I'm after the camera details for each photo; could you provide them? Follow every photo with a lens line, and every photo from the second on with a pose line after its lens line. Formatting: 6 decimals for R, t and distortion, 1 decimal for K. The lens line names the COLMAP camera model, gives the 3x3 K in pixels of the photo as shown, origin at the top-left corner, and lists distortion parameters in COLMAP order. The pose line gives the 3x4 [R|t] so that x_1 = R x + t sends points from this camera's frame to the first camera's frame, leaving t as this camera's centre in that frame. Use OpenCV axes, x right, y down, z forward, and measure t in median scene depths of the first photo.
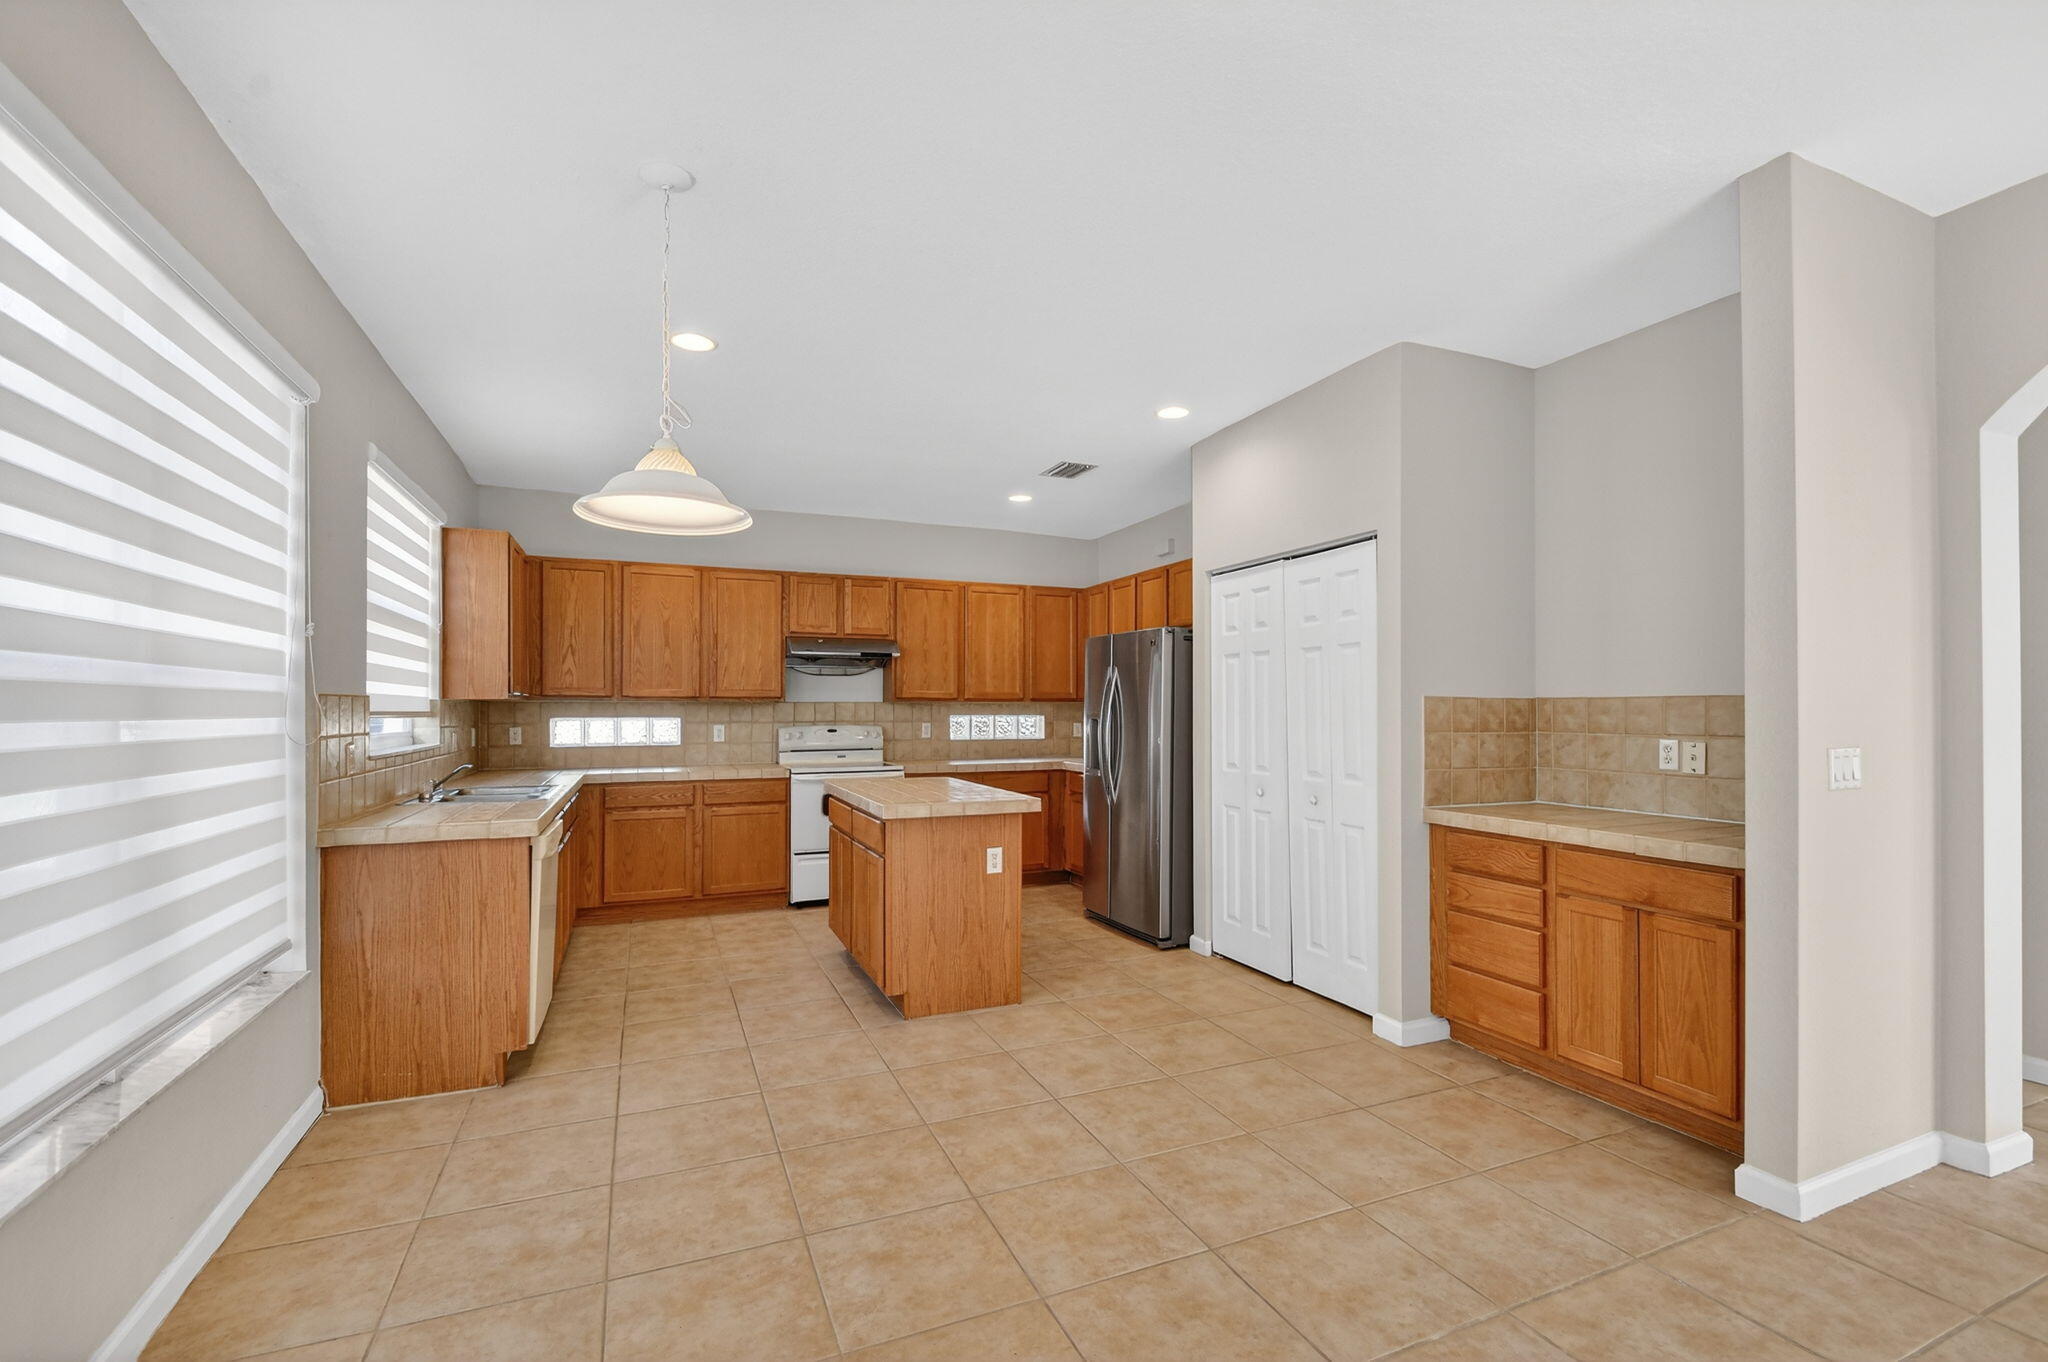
lens RADIAL K [[896.1, 0, 1028.0], [0, 896.1, 701.7], [0, 0, 1]] dist [0.009926, -0.013722]
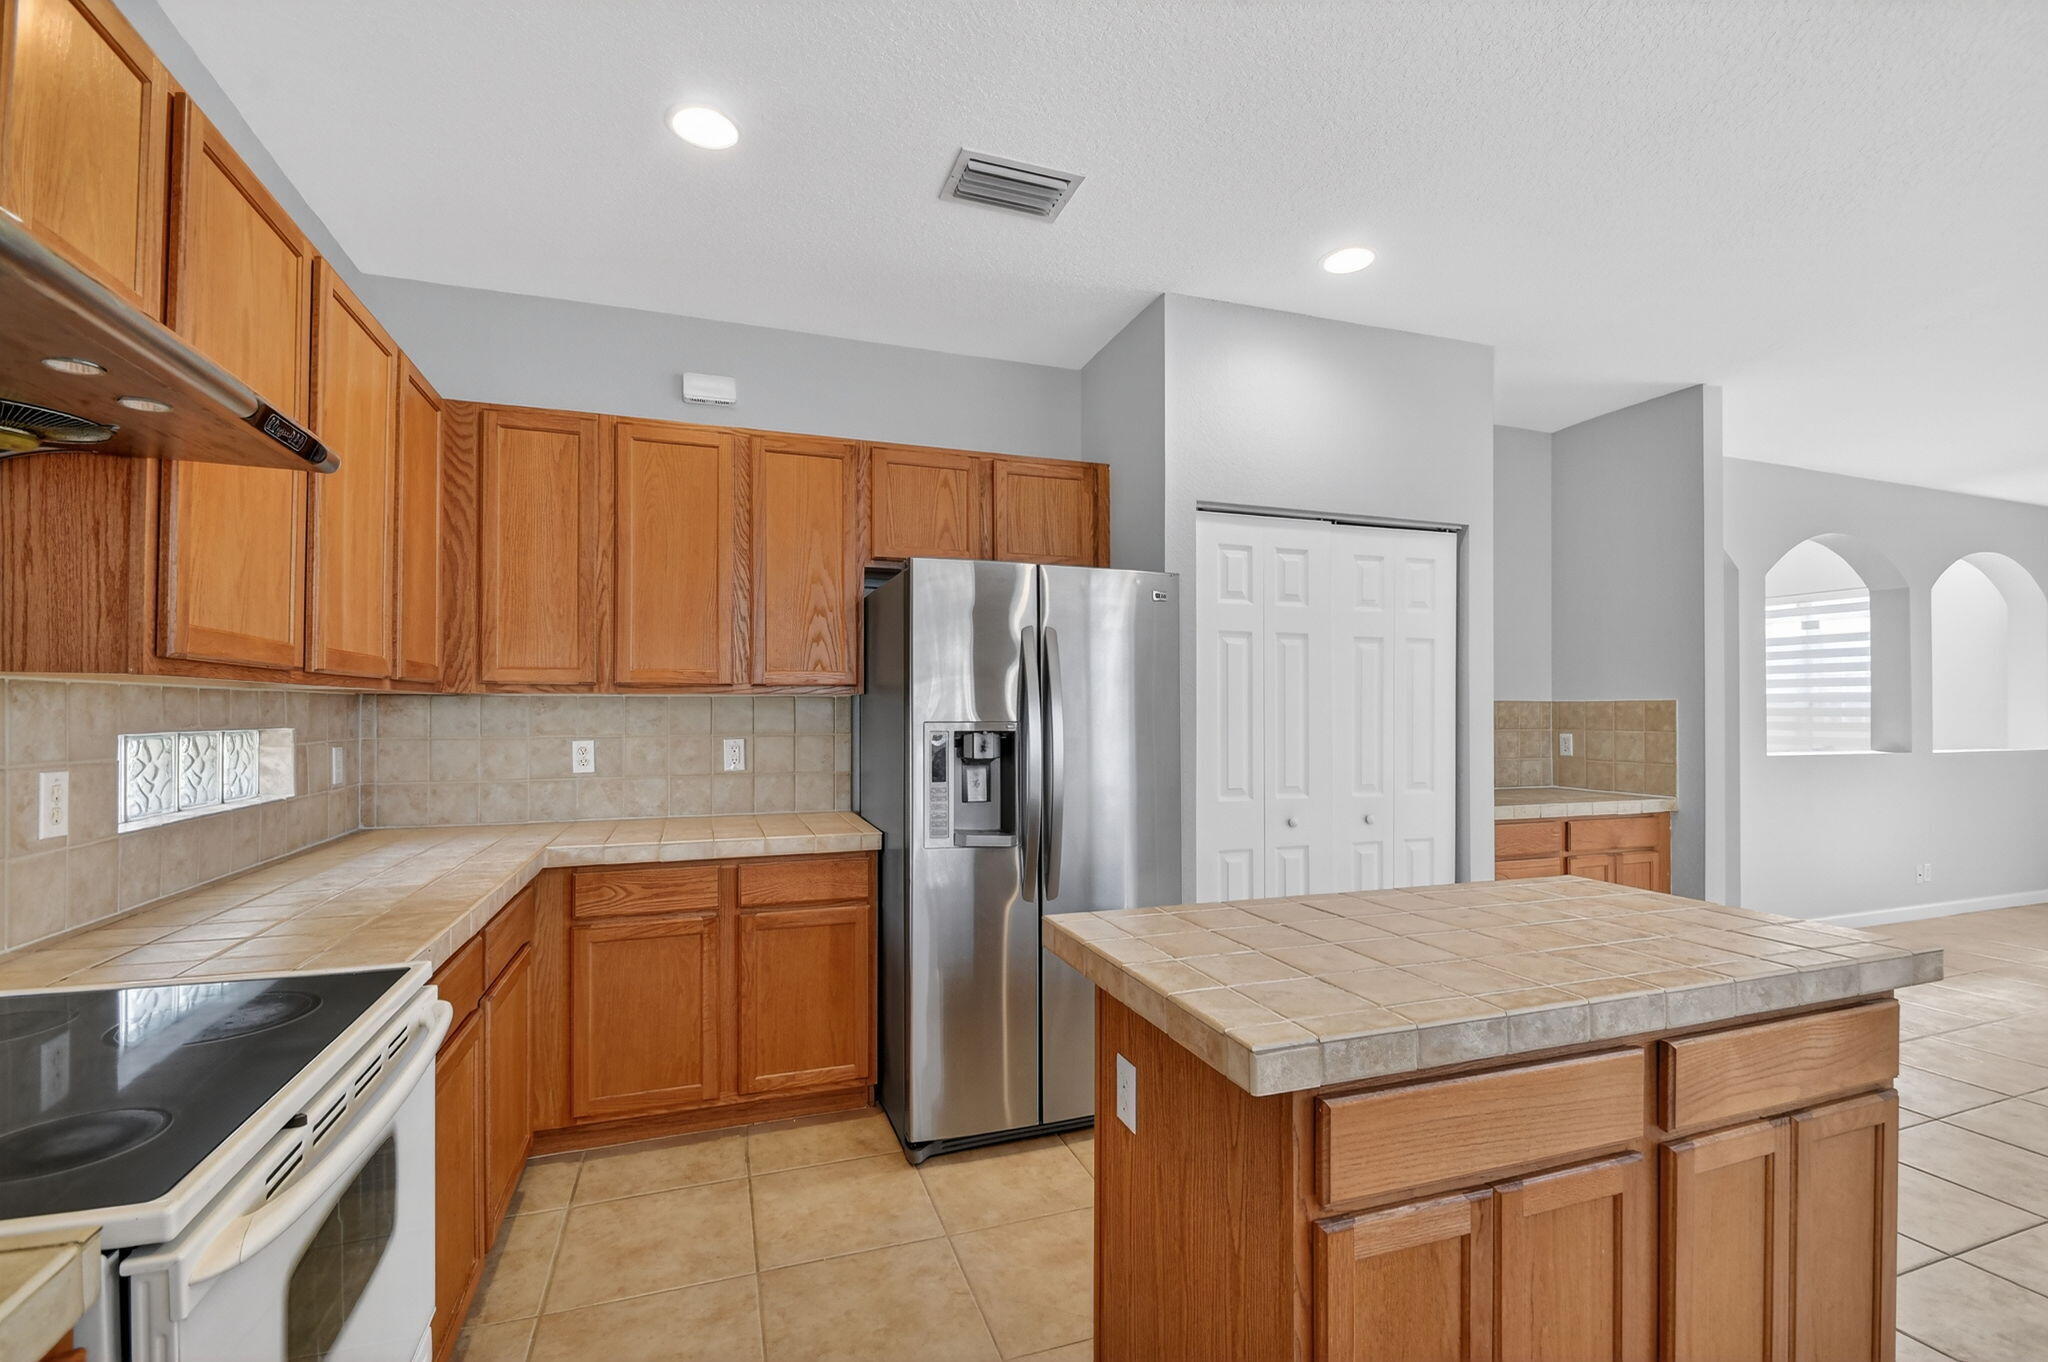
lens RADIAL K [[896.1, 0, 1026.3], [0, 896.1, 701.0], [0, 0, 1]] dist [0.009926, -0.013722]
pose [[0.058672, 0.009838, 0.998229, -0.451763], [-0.009787, 0.999909, -0.009279, 0.008213], [-0.998229, -0.009225, 0.058763, 1.060319]]
